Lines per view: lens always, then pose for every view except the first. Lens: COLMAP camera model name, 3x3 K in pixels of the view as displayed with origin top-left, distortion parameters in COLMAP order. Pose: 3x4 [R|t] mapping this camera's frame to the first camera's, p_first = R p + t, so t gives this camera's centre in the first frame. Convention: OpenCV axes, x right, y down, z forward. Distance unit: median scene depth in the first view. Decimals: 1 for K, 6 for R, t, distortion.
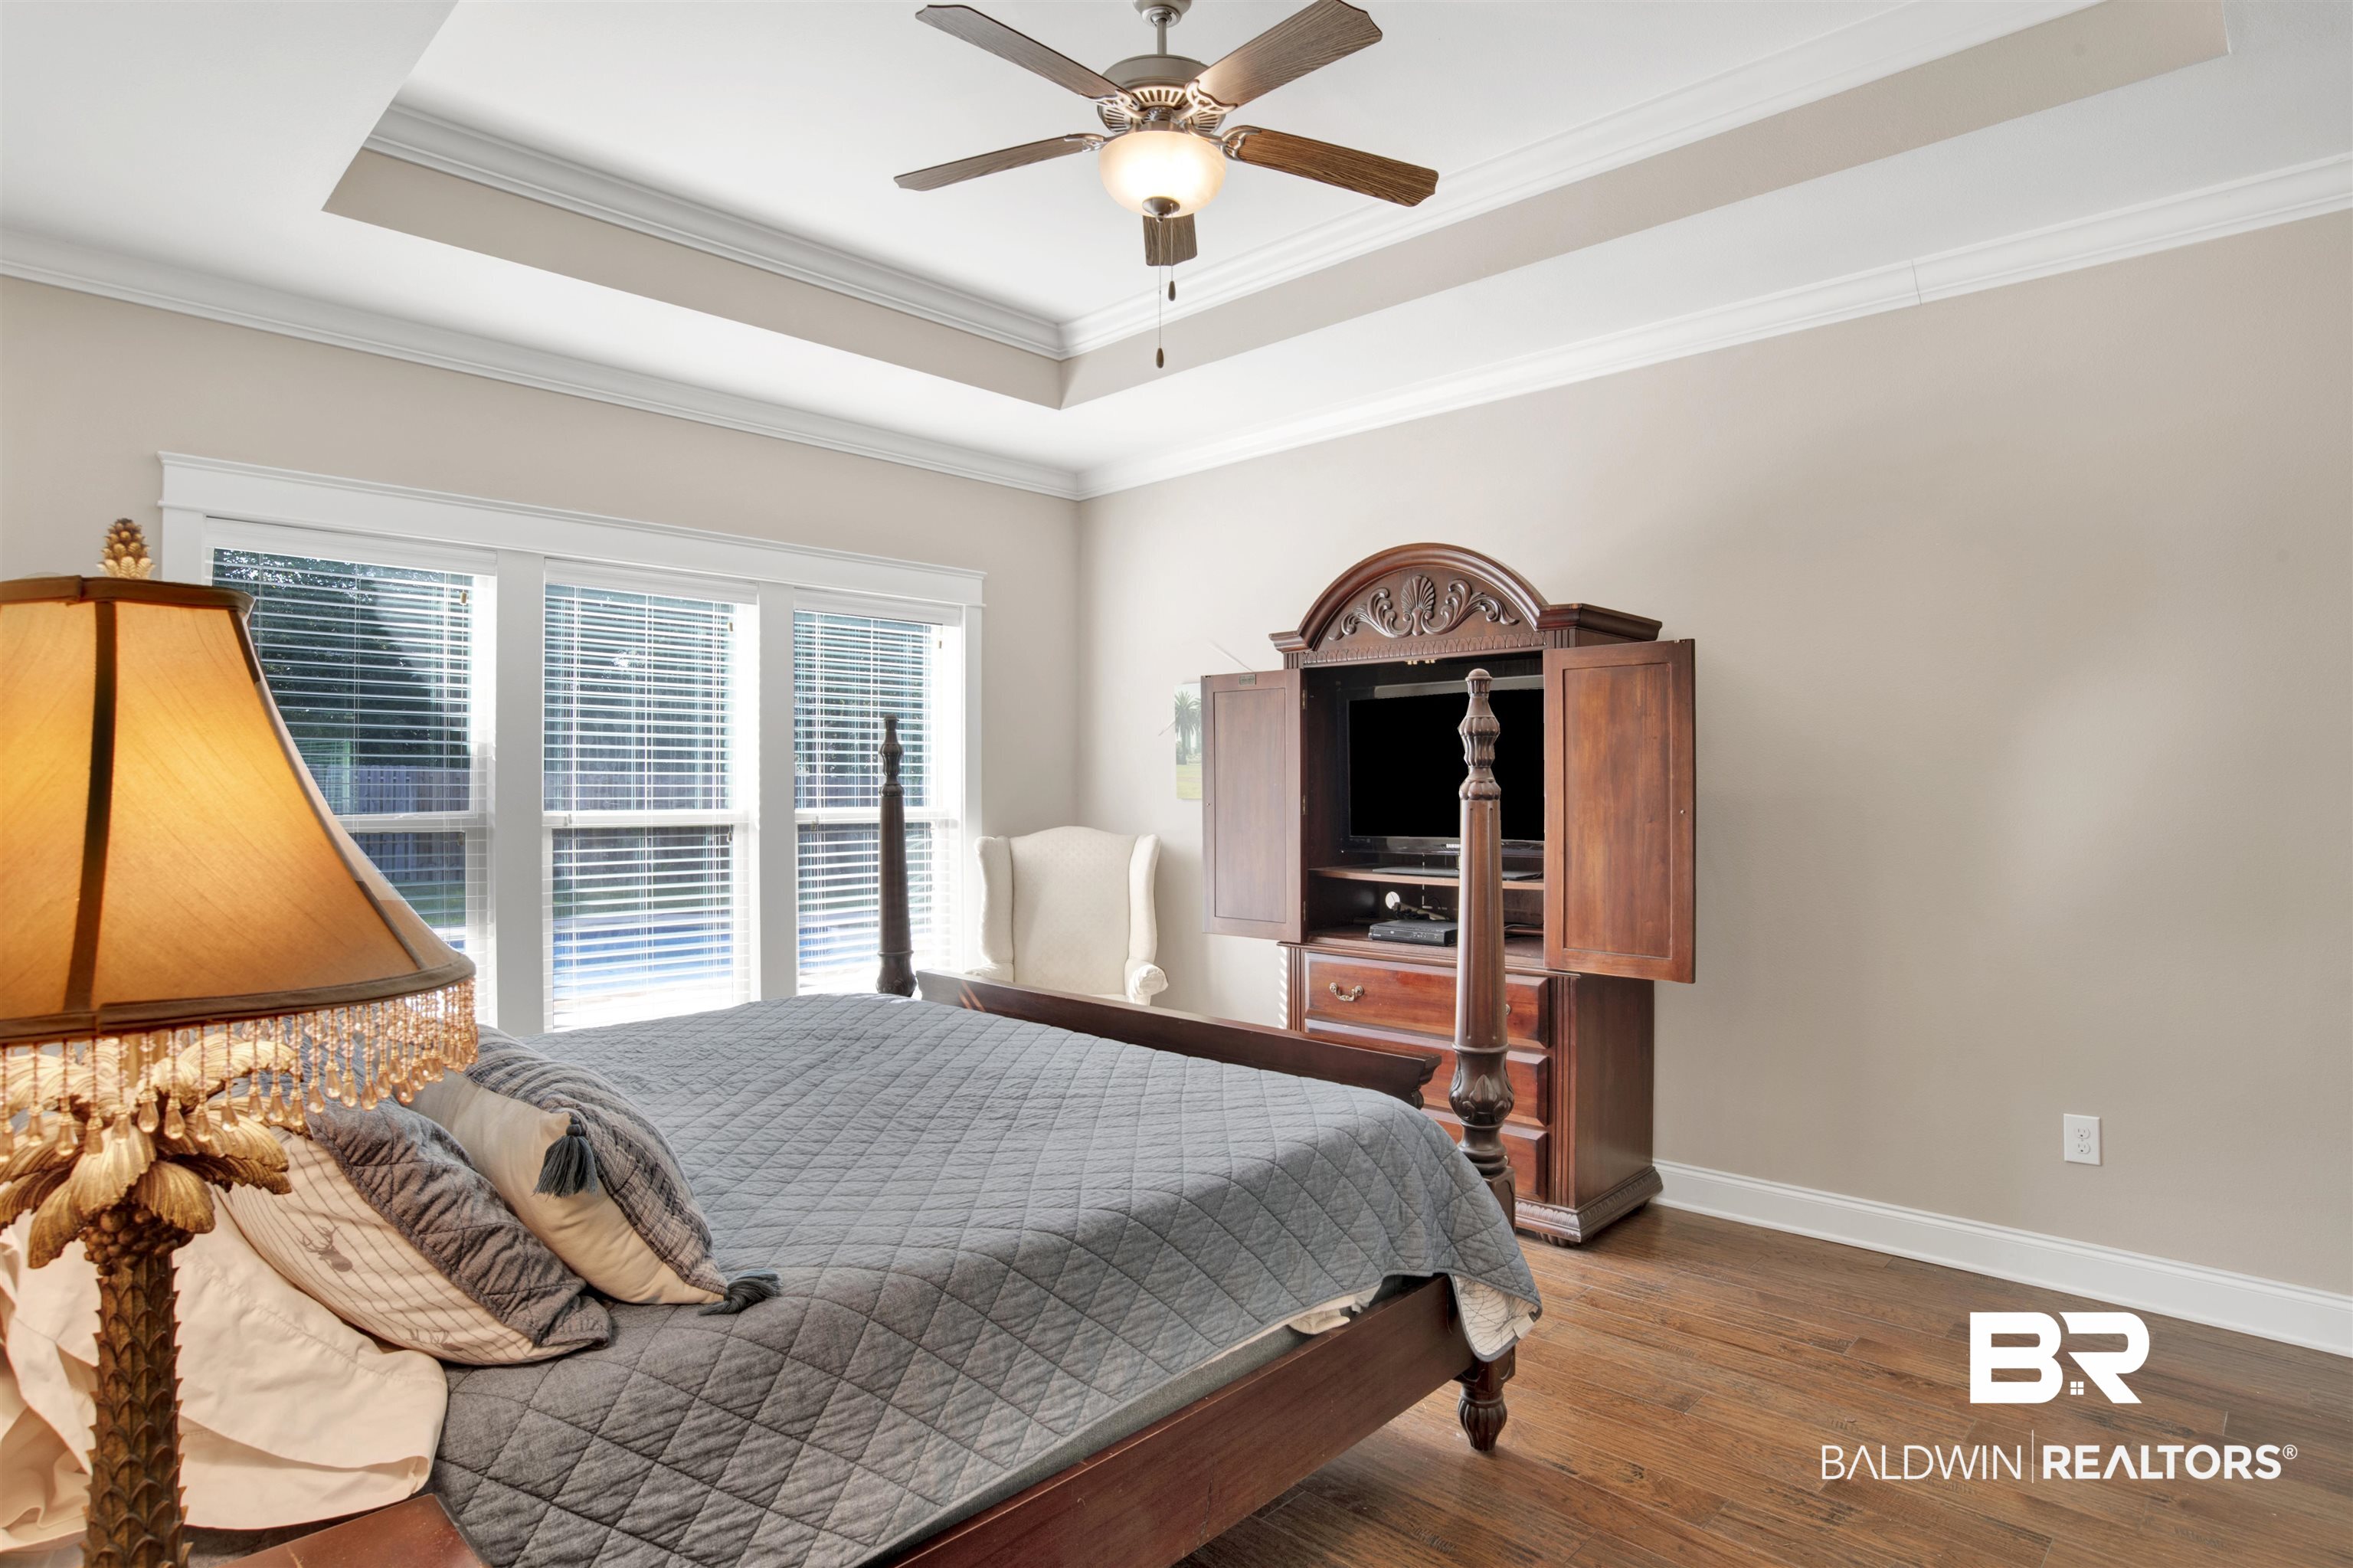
lens RADIAL K [[1255.9, 0, 1176.5], [0, 1255.9, 784.0], [0, 0, 1]] dist [-0.072992, 0.027622]
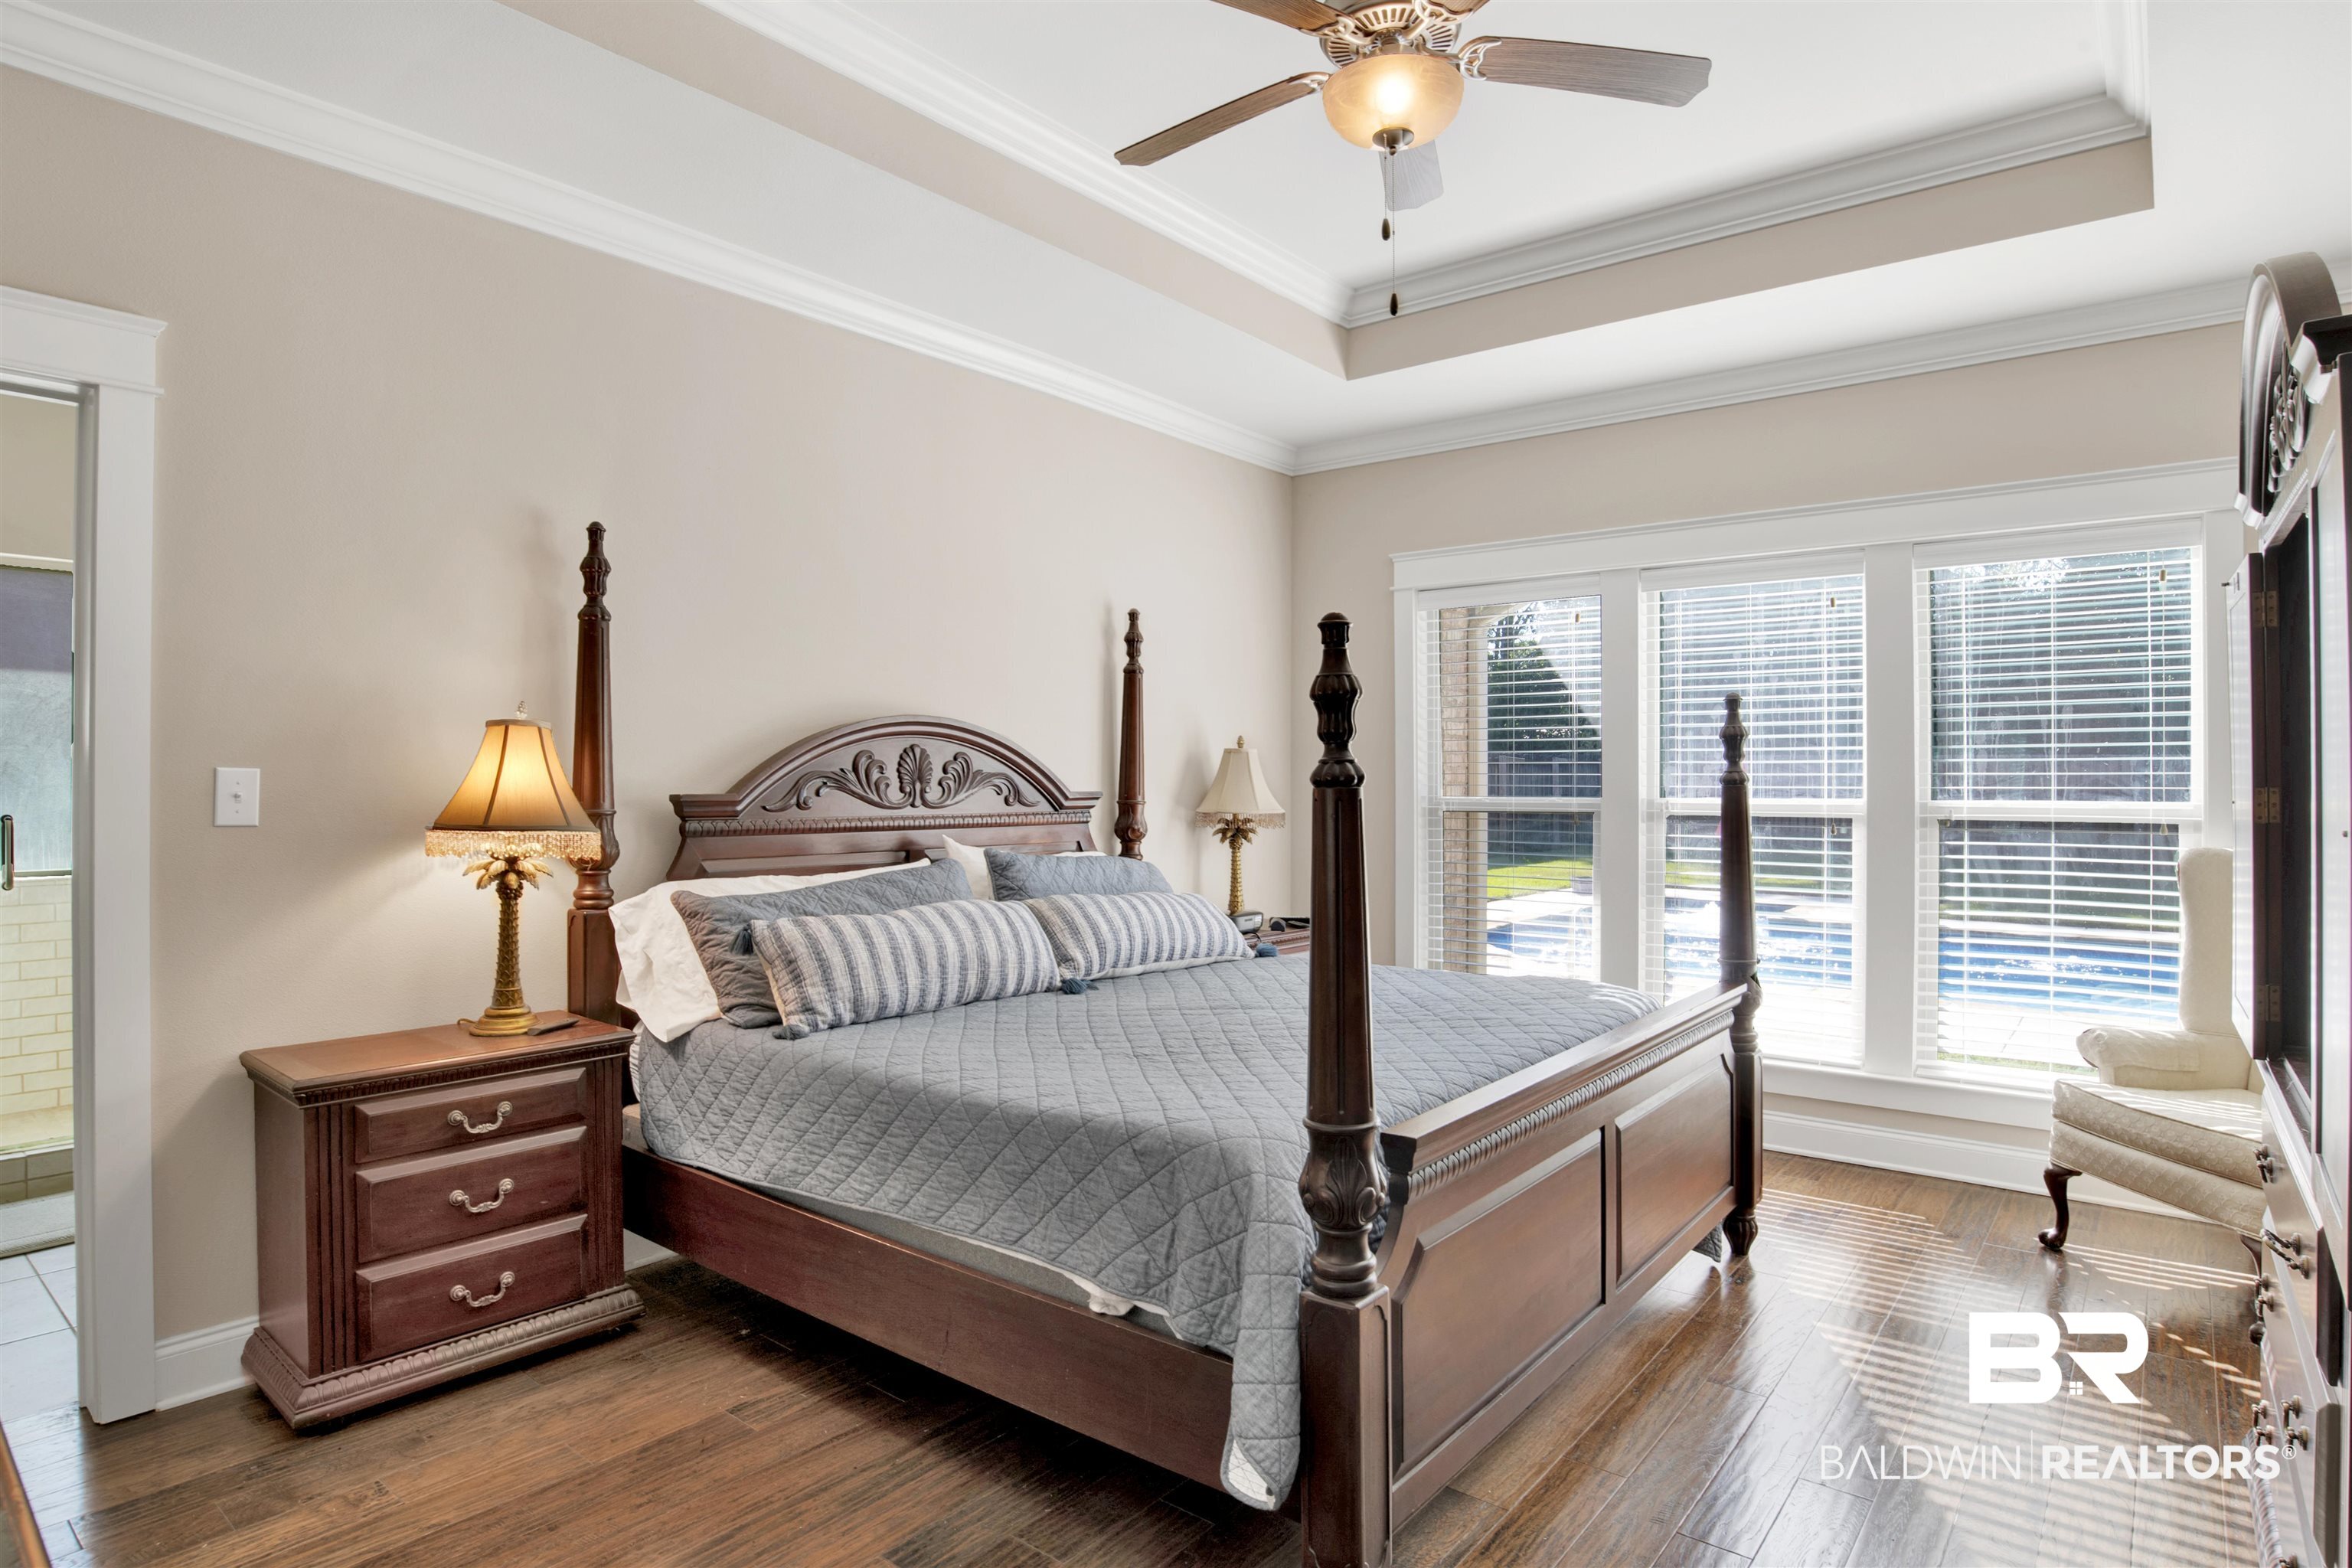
lens RADIAL K [[1263.4, 0, 1170.7], [0, 1263.4, 753.7], [0, 0, 1]] dist [-0.077180, -0.071738]
pose [[0.056498, -0.019043, -0.998221, 0.624086], [0.001270, 0.999819, -0.019001, 0.003502], [0.998402, -0.000194, 0.056512, 0.553699]]
